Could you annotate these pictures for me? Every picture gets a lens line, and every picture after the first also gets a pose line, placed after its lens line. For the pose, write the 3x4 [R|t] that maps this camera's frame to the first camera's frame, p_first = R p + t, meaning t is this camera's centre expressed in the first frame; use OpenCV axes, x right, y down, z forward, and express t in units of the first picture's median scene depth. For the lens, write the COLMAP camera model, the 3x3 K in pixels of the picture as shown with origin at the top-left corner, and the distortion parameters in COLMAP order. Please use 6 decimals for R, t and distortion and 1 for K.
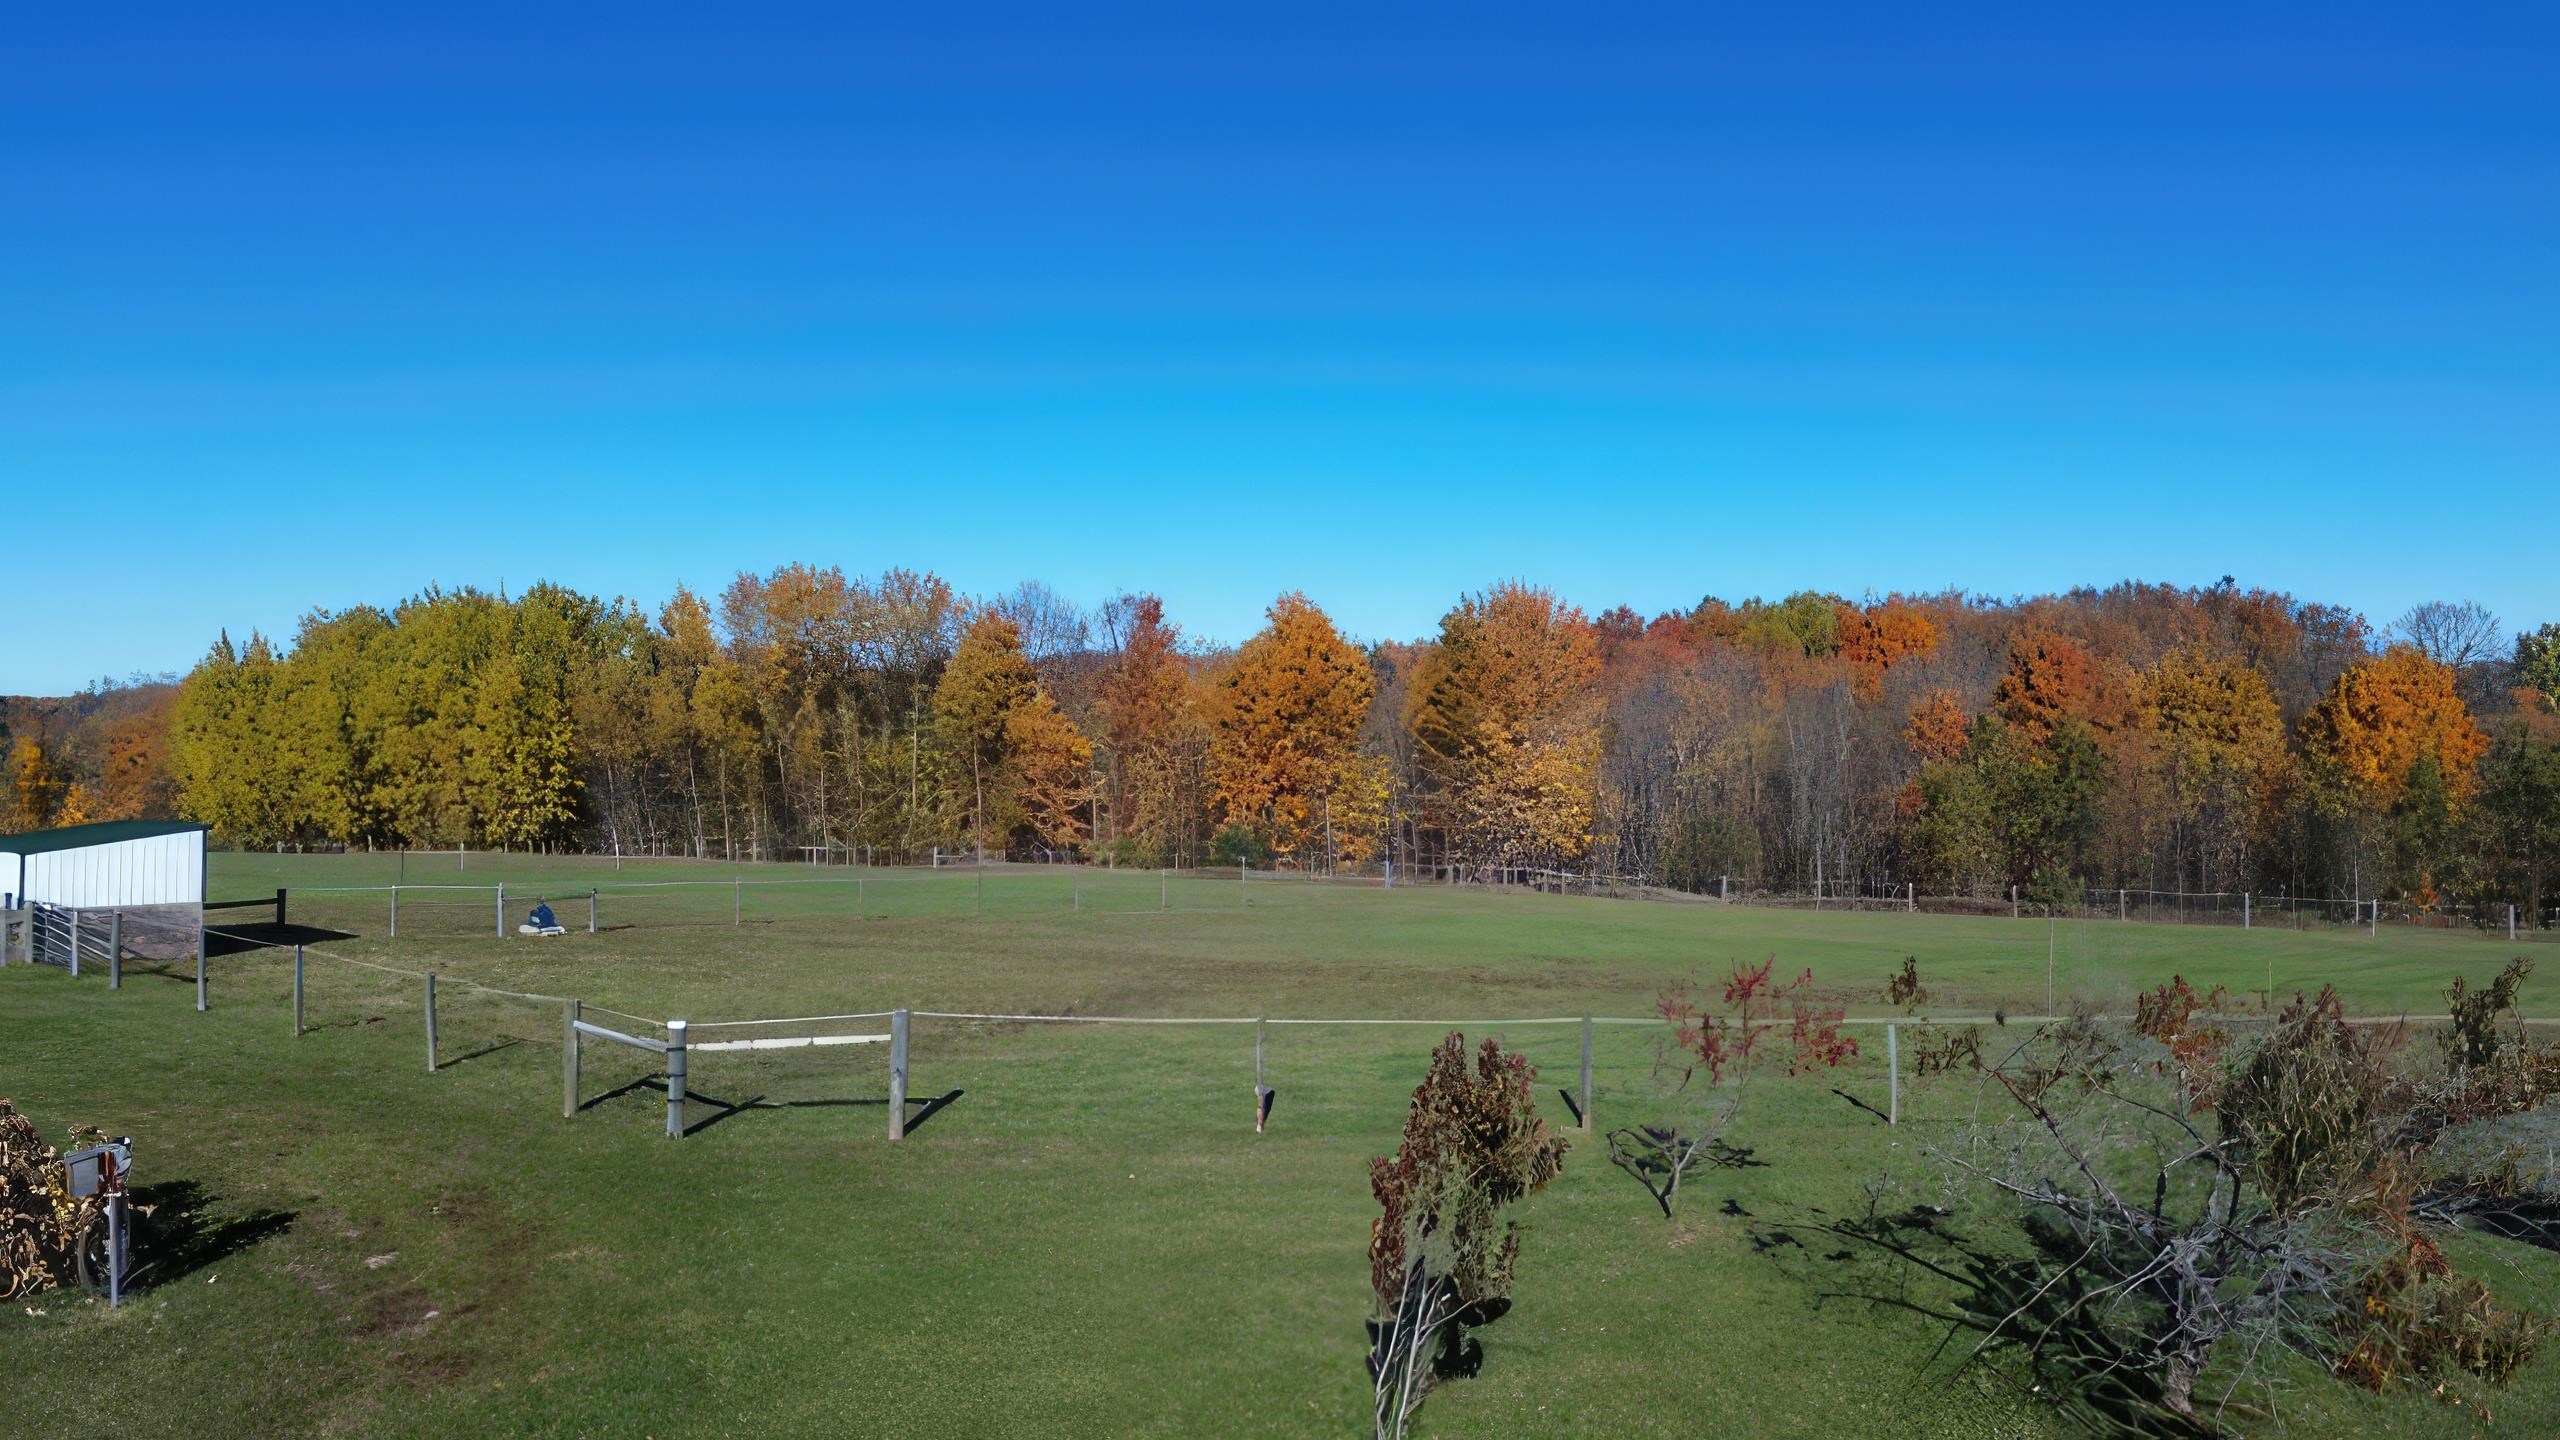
lens RADIAL K [[1824.9, 0, 1280.0], [0, 1824.9, 720.0], [0, 0, 1]] dist [0.091896, -0.088950]
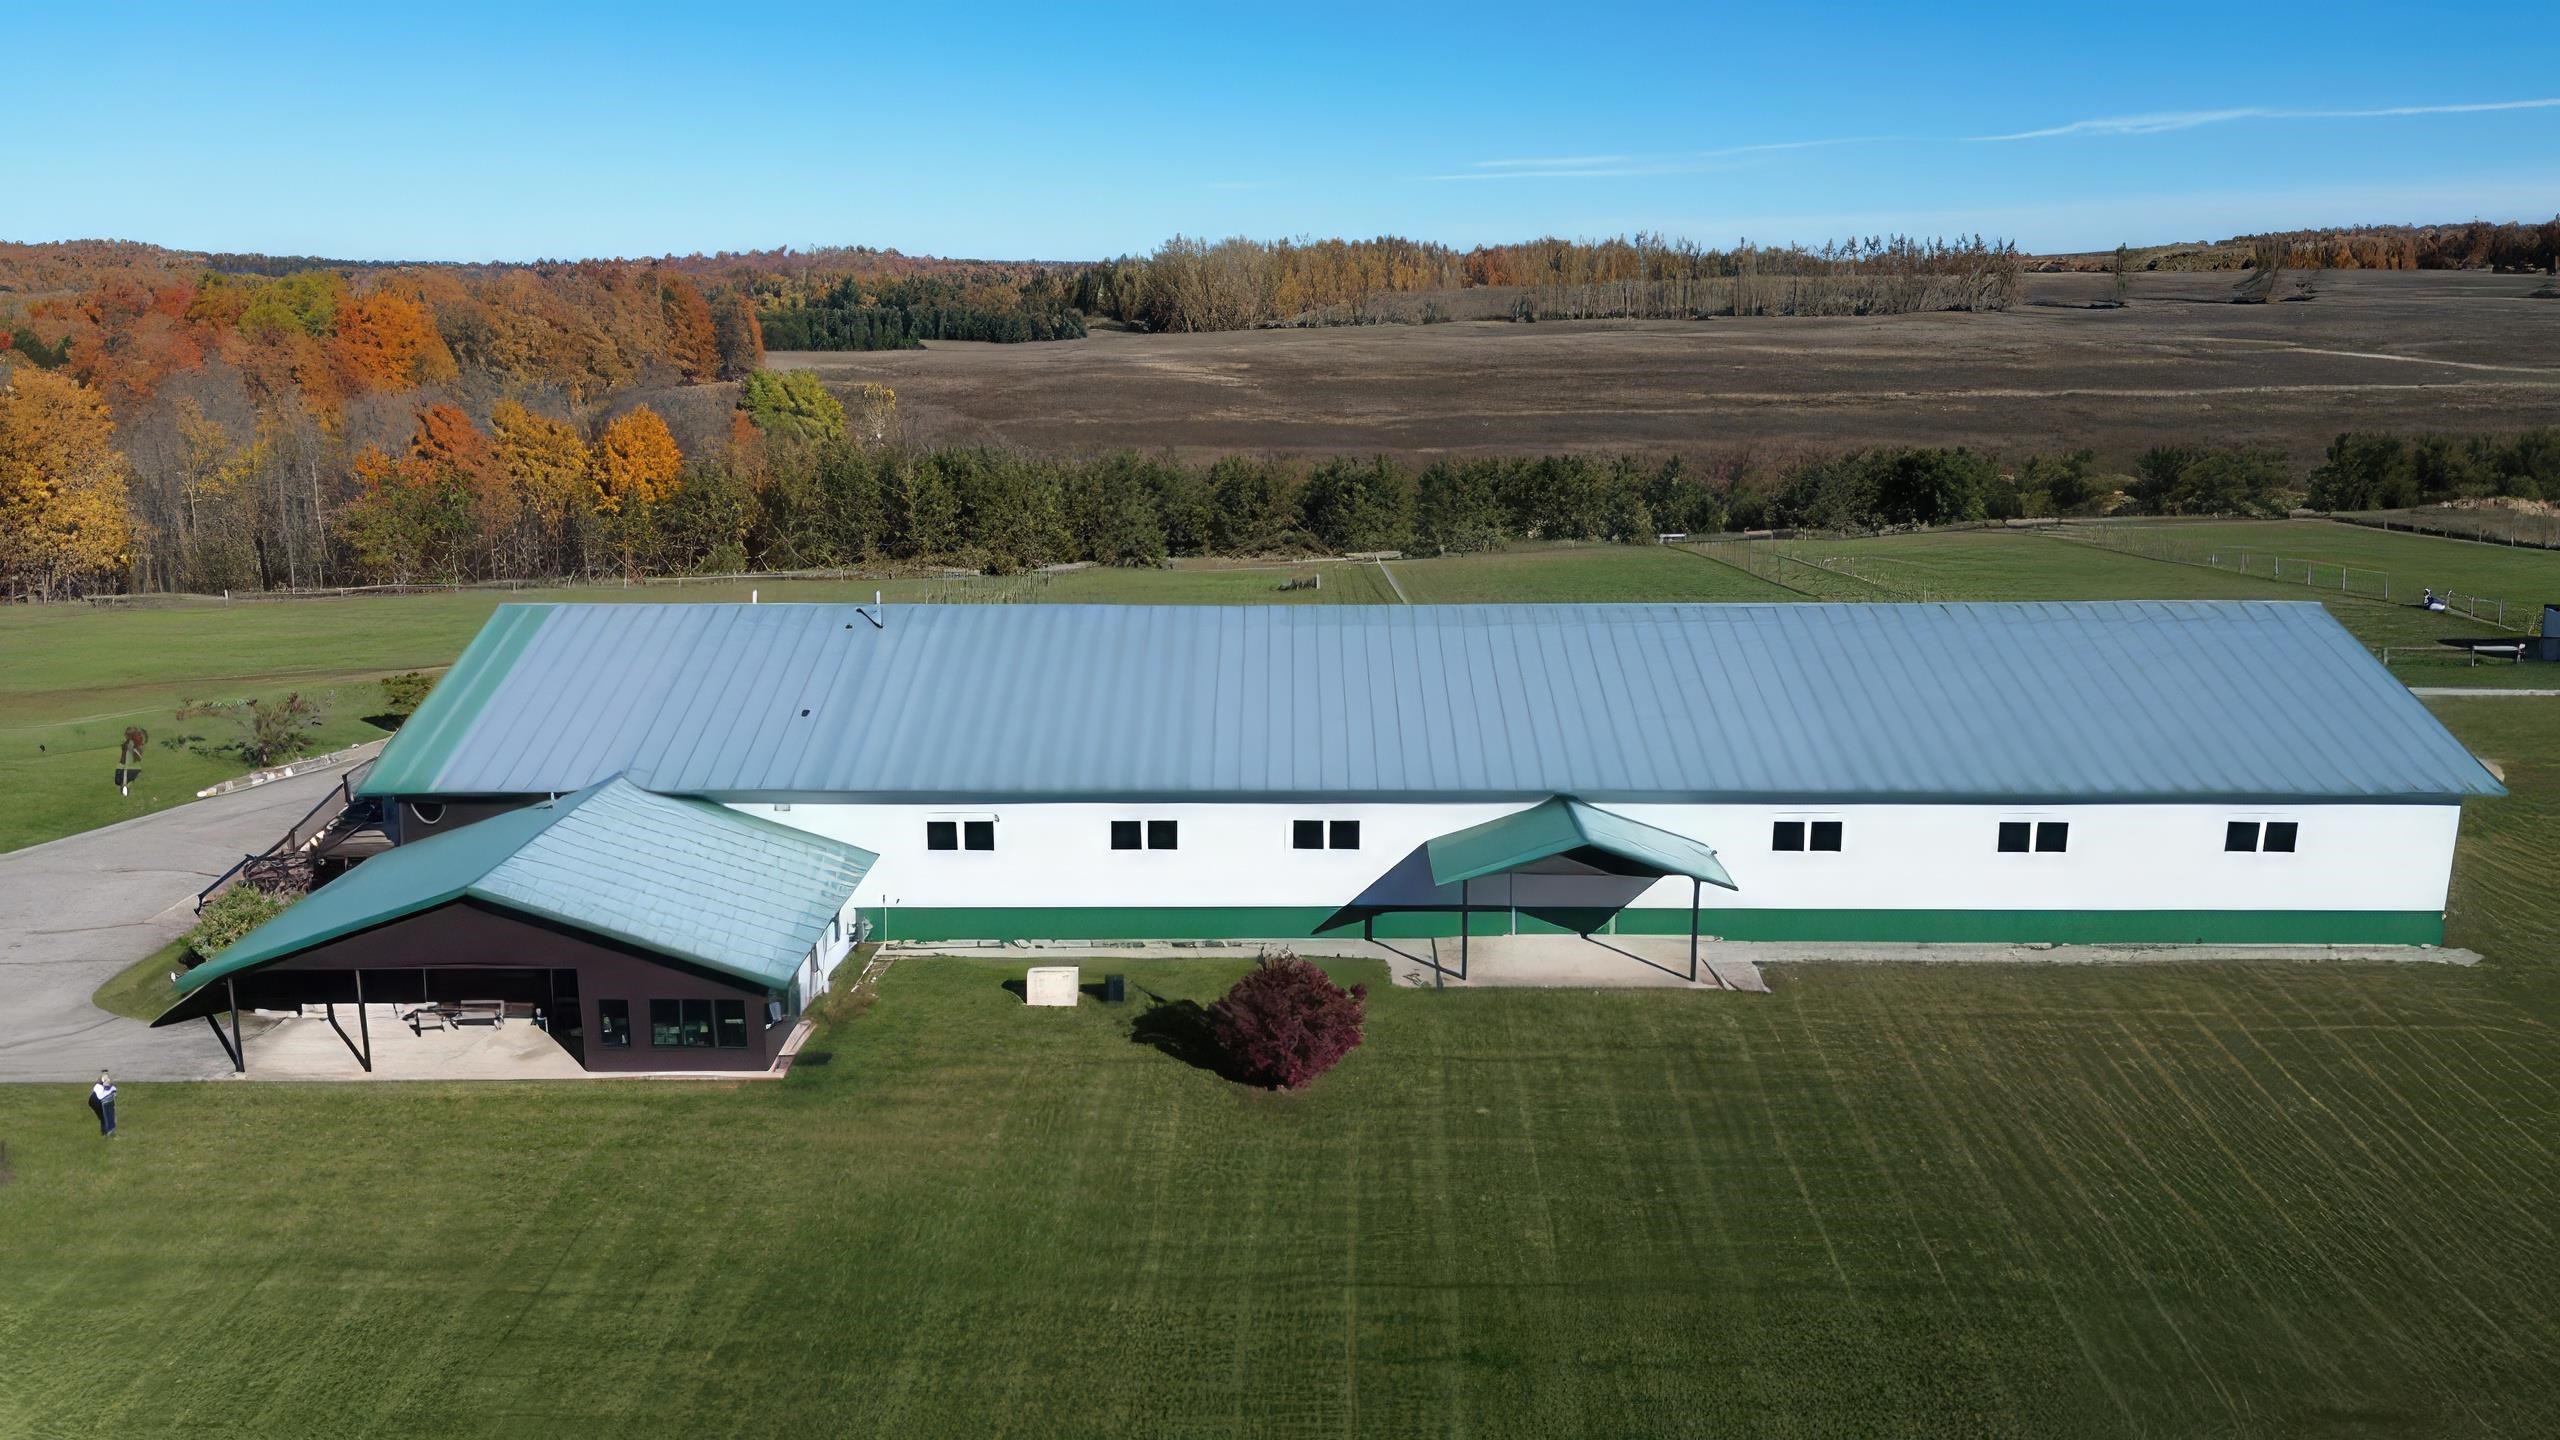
lens RADIAL K [[1824.9, 0, 1280.0], [0, 1824.9, 720.0], [0, 0, 1]] dist [0.091896, -0.088950]
pose [[0.747312, -0.156572, 0.645763, -0.118514], [0.005567, 0.973283, 0.229540, -0.140760], [-0.664449, -0.167944, 0.728218, -0.683782]]
